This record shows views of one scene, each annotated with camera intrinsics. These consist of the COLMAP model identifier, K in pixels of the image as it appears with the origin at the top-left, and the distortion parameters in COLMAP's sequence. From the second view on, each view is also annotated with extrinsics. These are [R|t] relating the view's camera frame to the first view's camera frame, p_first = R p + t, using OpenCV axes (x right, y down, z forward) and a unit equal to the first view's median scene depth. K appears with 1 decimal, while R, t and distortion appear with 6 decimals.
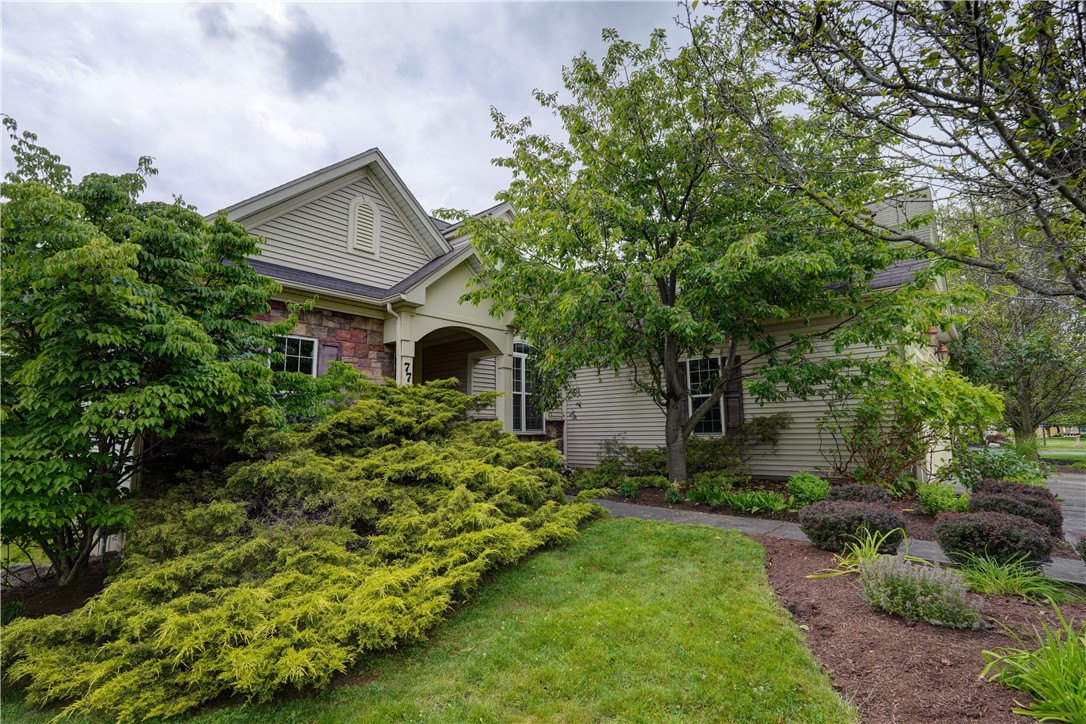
lens RADIAL K [[512.1, 0, 543.0], [0, 512.1, 362.0], [0, 0, 1]] dist [-0.000920, -0.000300]
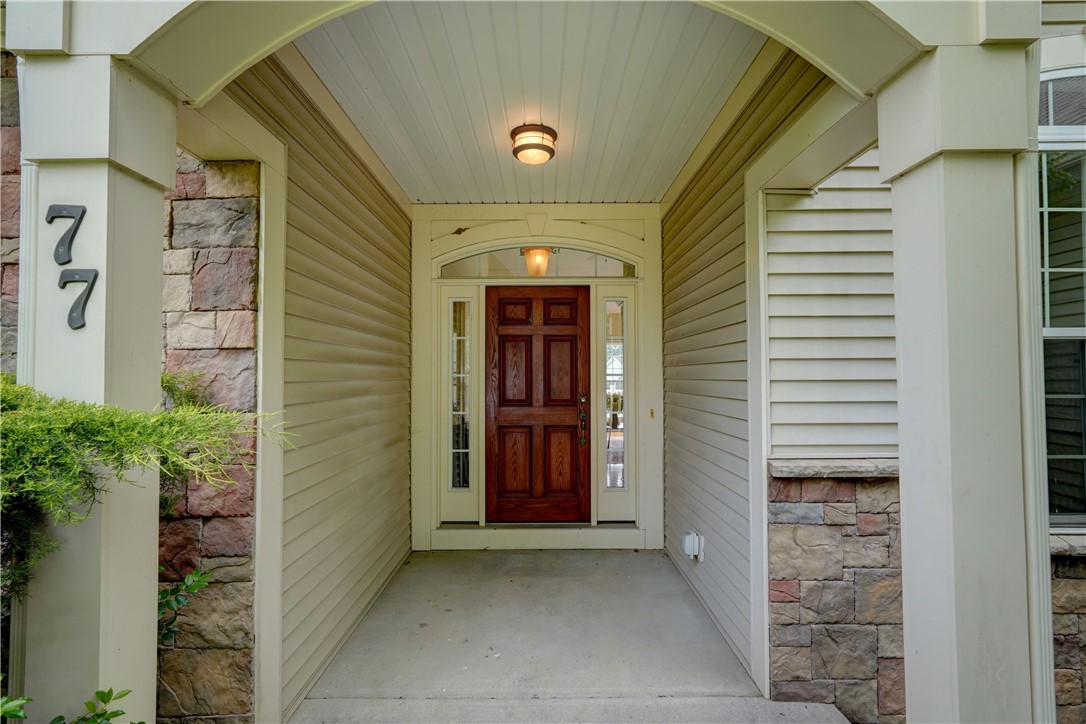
lens RADIAL K [[482.0, 0, 543.0], [0, 482.0, 362.0], [0, 0, 1]] dist [0.000071, 0.000162]
pose [[0.669005, -0.016634, -0.743072, -0.063479], [0.102815, 0.992209, 0.070355, 0.050798], [0.736113, -0.123467, 0.665503, 0.976516]]
